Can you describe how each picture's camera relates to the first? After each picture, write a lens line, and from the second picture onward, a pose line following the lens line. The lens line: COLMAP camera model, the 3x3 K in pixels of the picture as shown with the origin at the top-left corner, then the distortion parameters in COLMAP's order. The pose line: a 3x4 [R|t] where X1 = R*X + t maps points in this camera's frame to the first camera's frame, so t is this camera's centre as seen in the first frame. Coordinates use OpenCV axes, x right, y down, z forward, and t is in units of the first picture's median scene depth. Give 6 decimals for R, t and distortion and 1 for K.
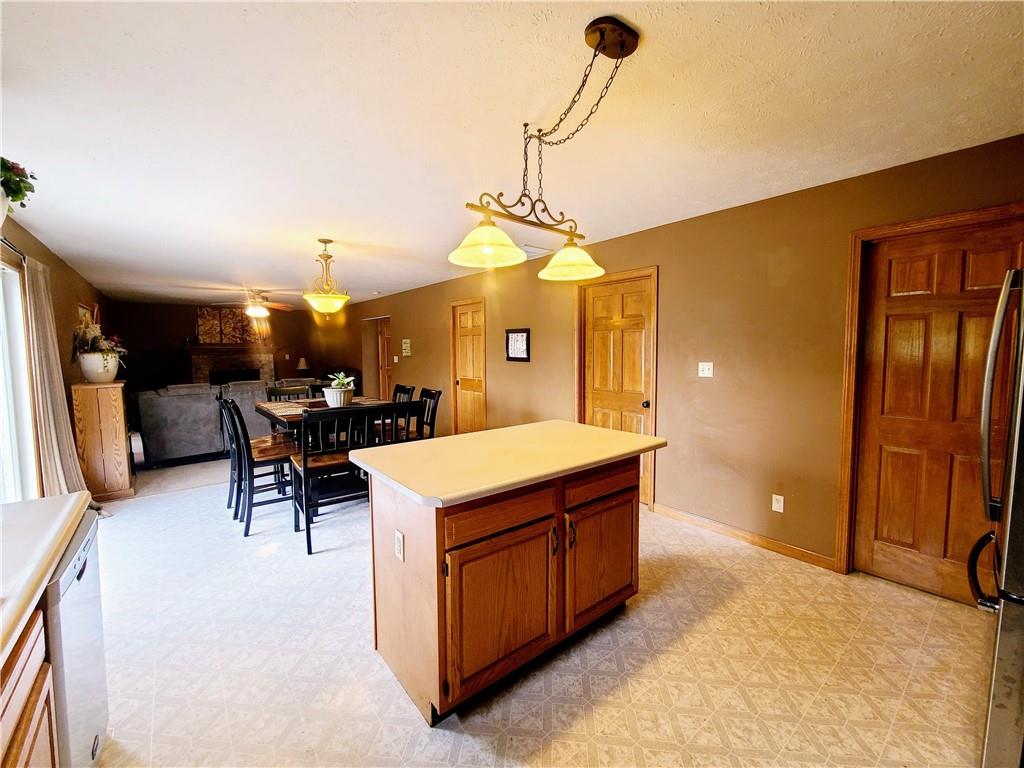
lens RADIAL K [[422.8, 0, 495.6], [0, 422.8, 377.0], [0, 0, 1]] dist [0.001275, 0.000425]
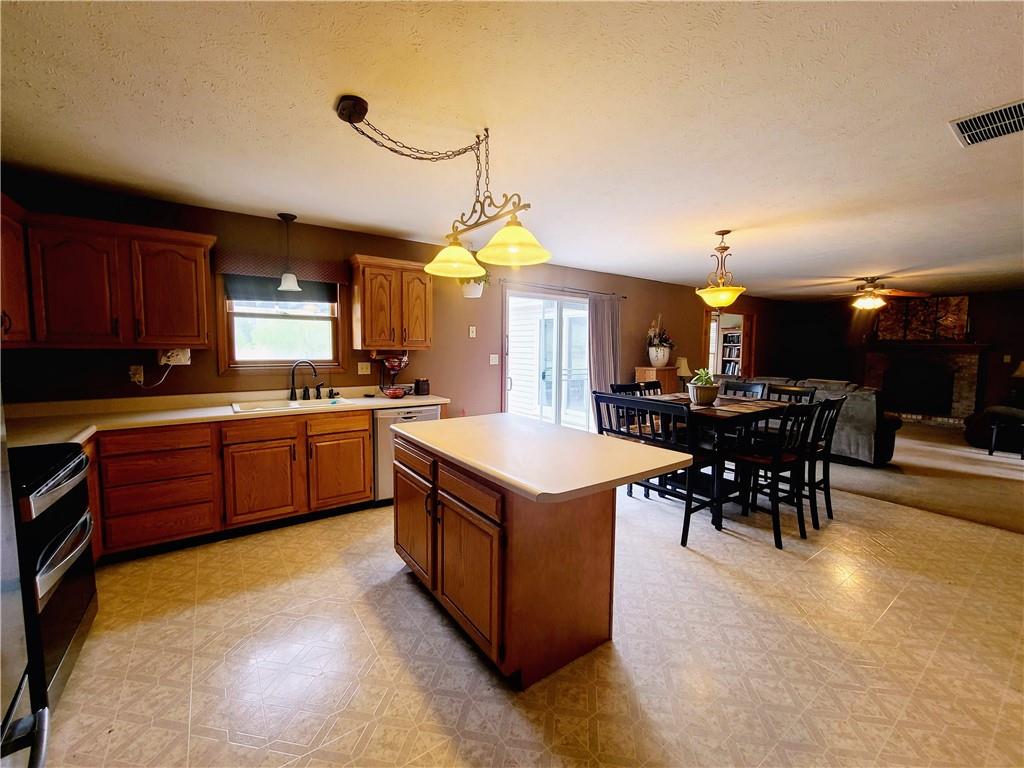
lens RADIAL K [[412.0, 0, 511.9], [0, 412.0, 378.3], [0, 0, 1]] dist [-0.003204, -0.000624]
pose [[-0.036067, 0.084072, -0.995807, 1.065860], [-0.073874, 0.993505, 0.086553, -0.069219], [0.996615, 0.076686, -0.029622, 1.057640]]
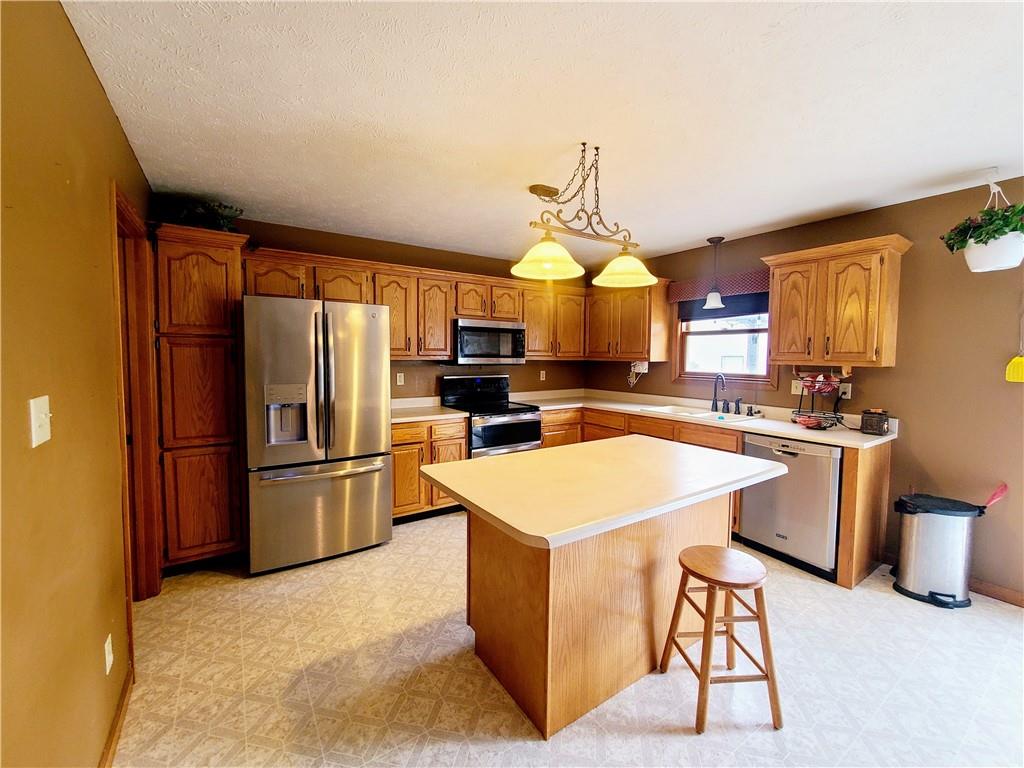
lens RADIAL K [[422.4, 0, 506.5], [0, 422.4, 370.8], [0, 0, 1]] dist [0.000372, 0.000156]
pose [[-0.997681, -0.004756, 0.067892, 0.205604], [0.002277, 0.994664, 0.103142, -0.129314], [-0.068020, 0.103057, -0.992347, 1.959164]]
